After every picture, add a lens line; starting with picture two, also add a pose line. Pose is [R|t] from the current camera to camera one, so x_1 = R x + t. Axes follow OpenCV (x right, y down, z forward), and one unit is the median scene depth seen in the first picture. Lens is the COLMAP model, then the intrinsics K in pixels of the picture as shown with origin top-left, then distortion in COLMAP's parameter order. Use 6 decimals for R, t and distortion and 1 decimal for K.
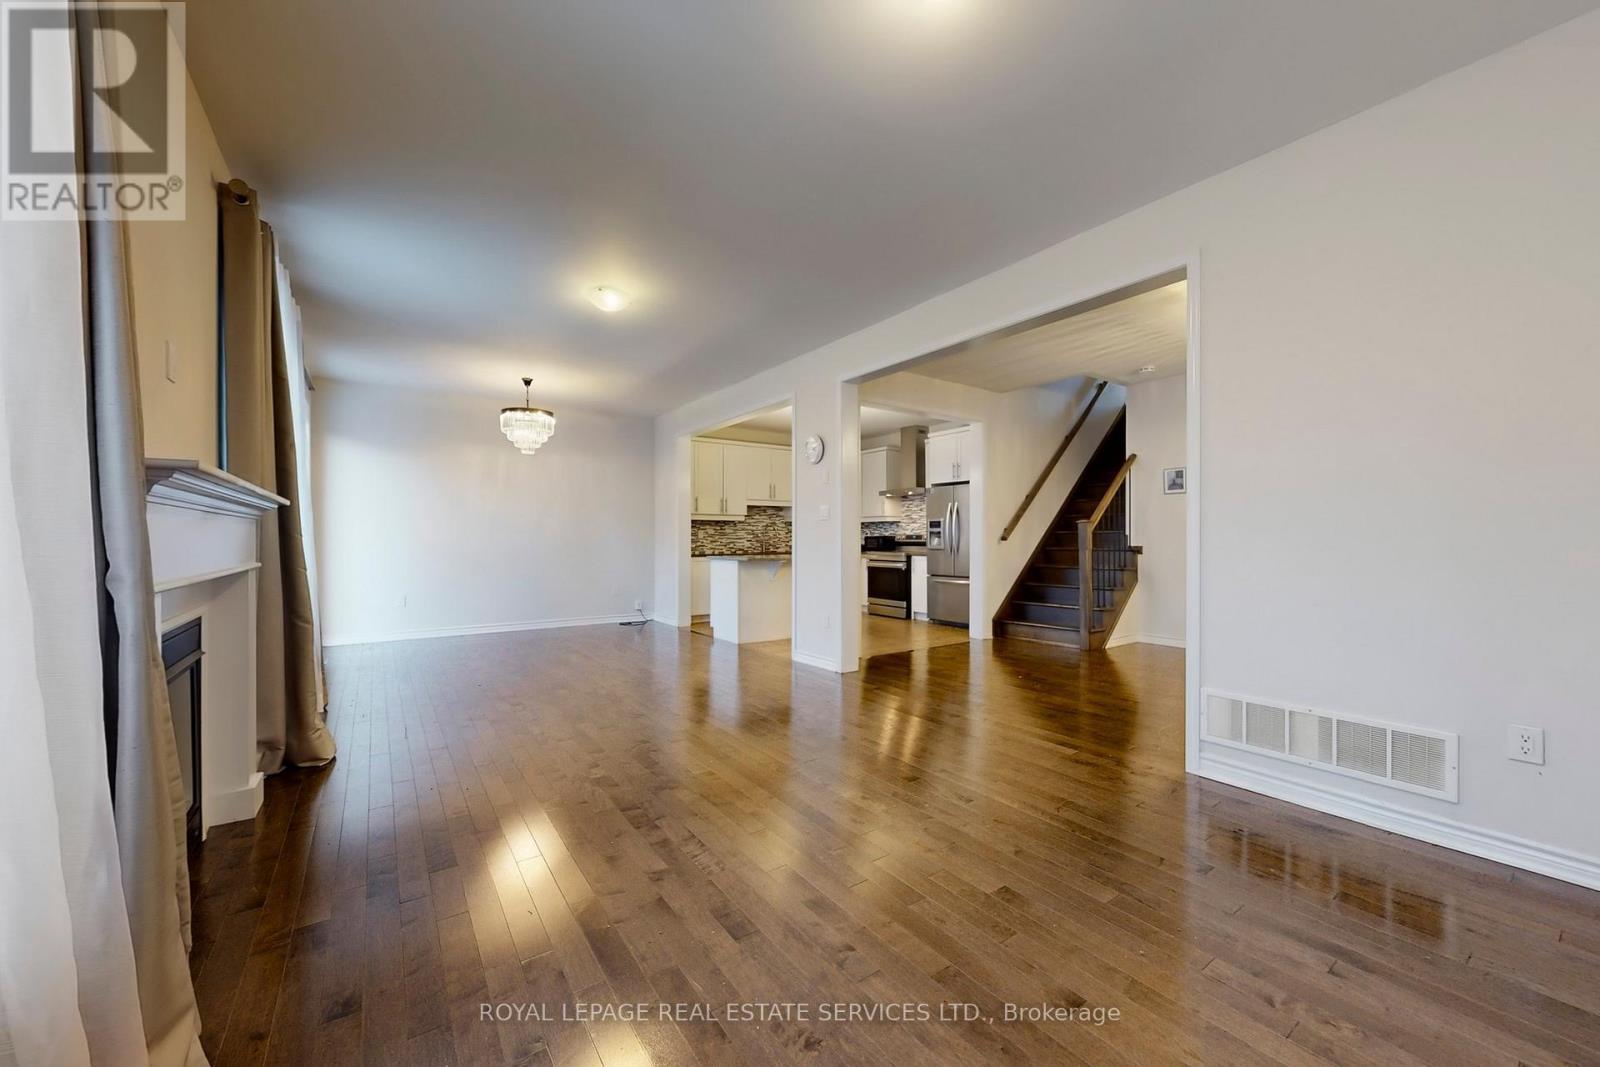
lens RADIAL K [[598.2, 0, 798.2], [0, 598.2, 540.7], [0, 0, 1]] dist [-0.000223, -0.000033]
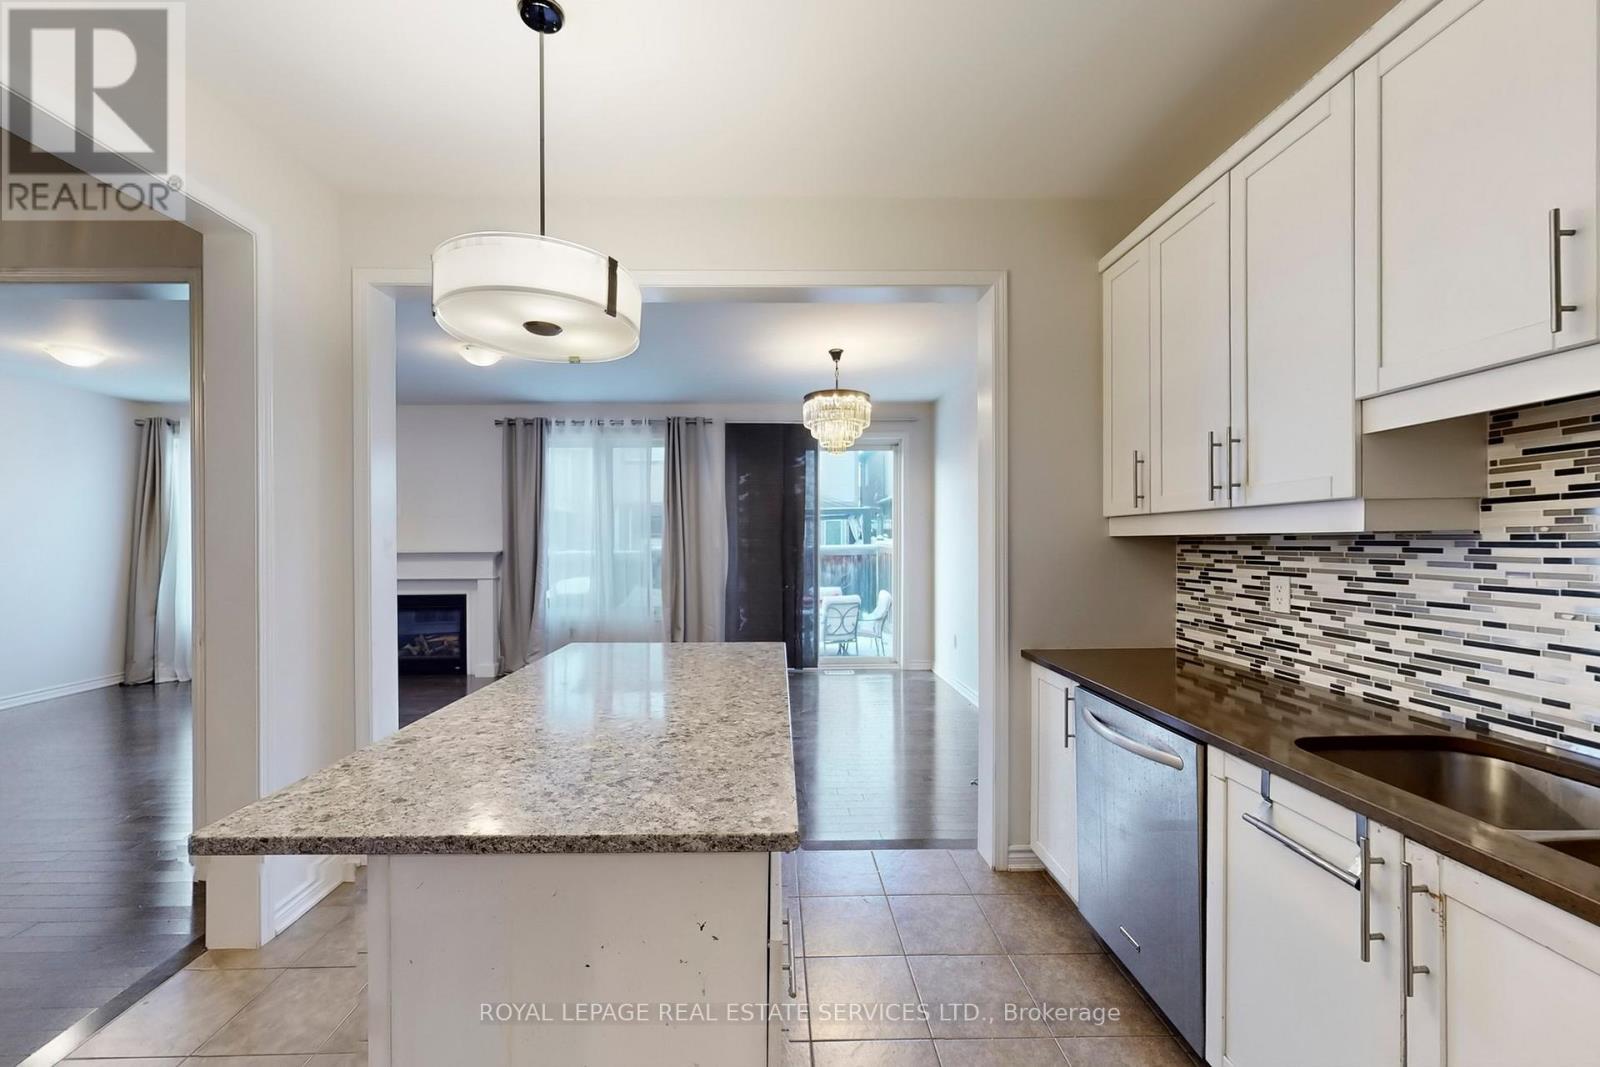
lens RADIAL K [[622.1, 0, 783.9], [0, 622.1, 540.9], [0, 0, 1]] dist [0.012255, 0.000005]
pose [[-0.562402, 0.005901, -0.826843, 0.141051], [0.006698, 0.999974, 0.002581, -0.032674], [0.826837, -0.004086, -0.562427, 0.969390]]
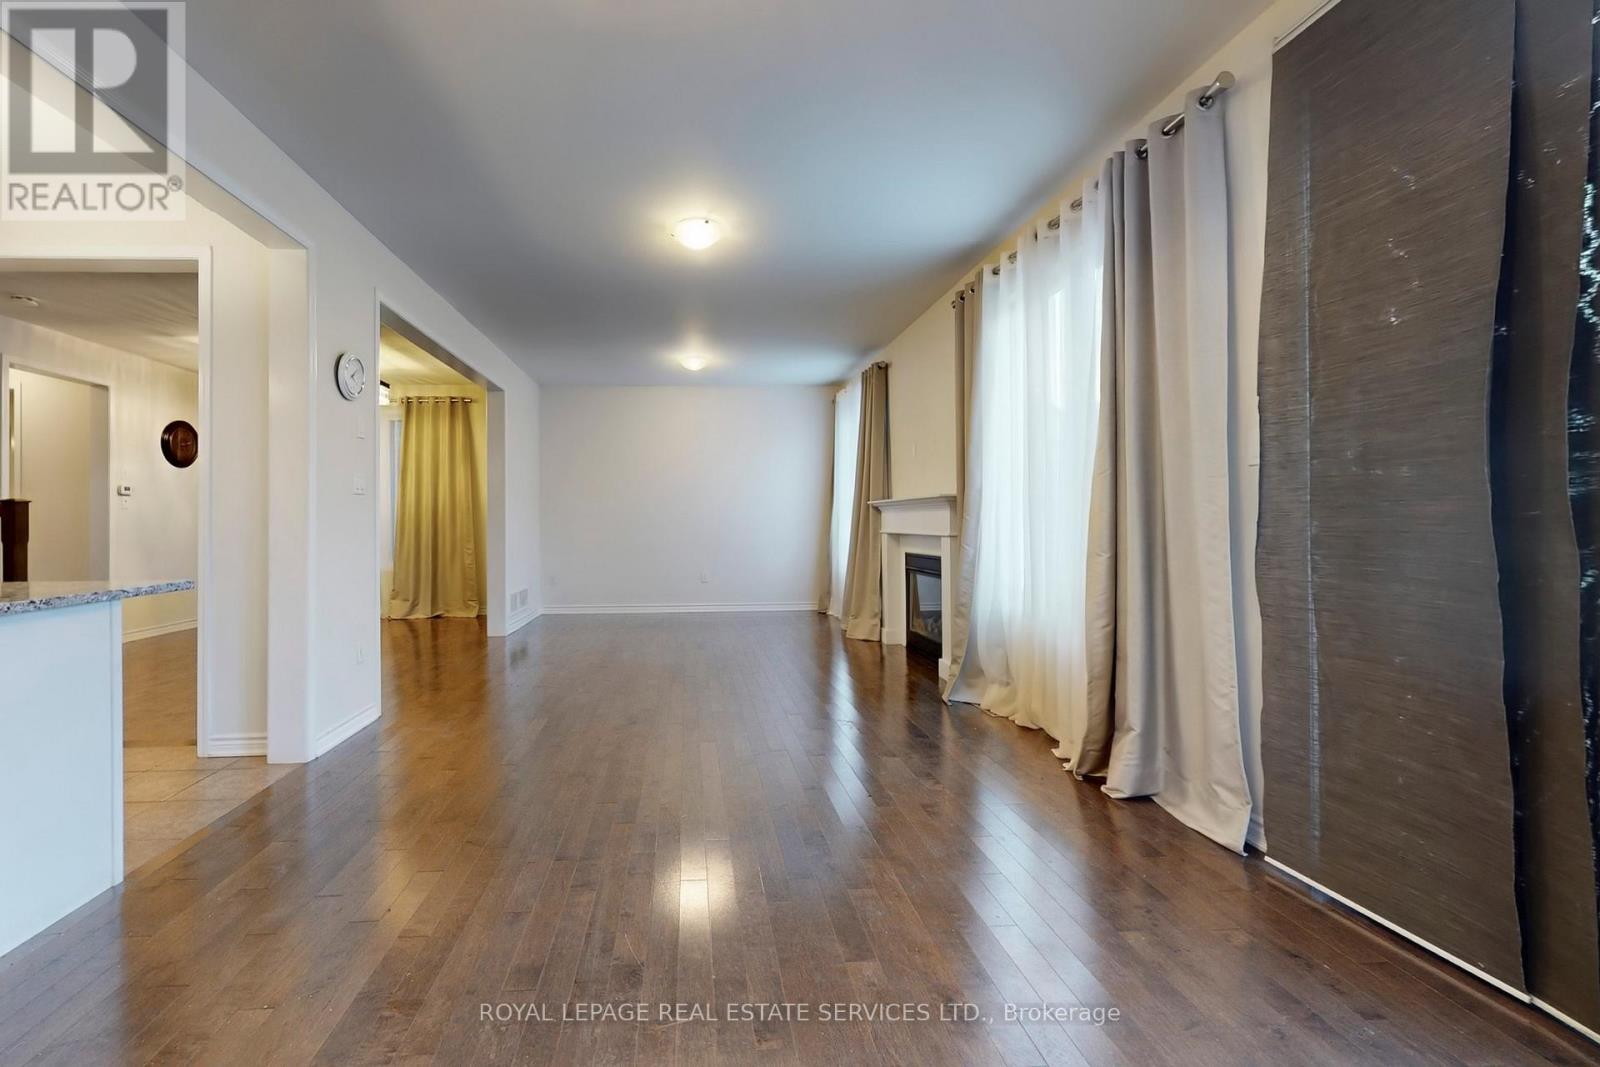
lens RADIAL K [[644.3, 0, 718.9], [0, 644.3, 512.3], [0, 0, 1]] dist [0.001062, 0.000157]
pose [[-0.847077, 0.015935, 0.531231, -0.378902], [0.011686, 0.999867, -0.011358, -0.002104], [-0.531341, -0.003414, -0.847151, 0.810782]]
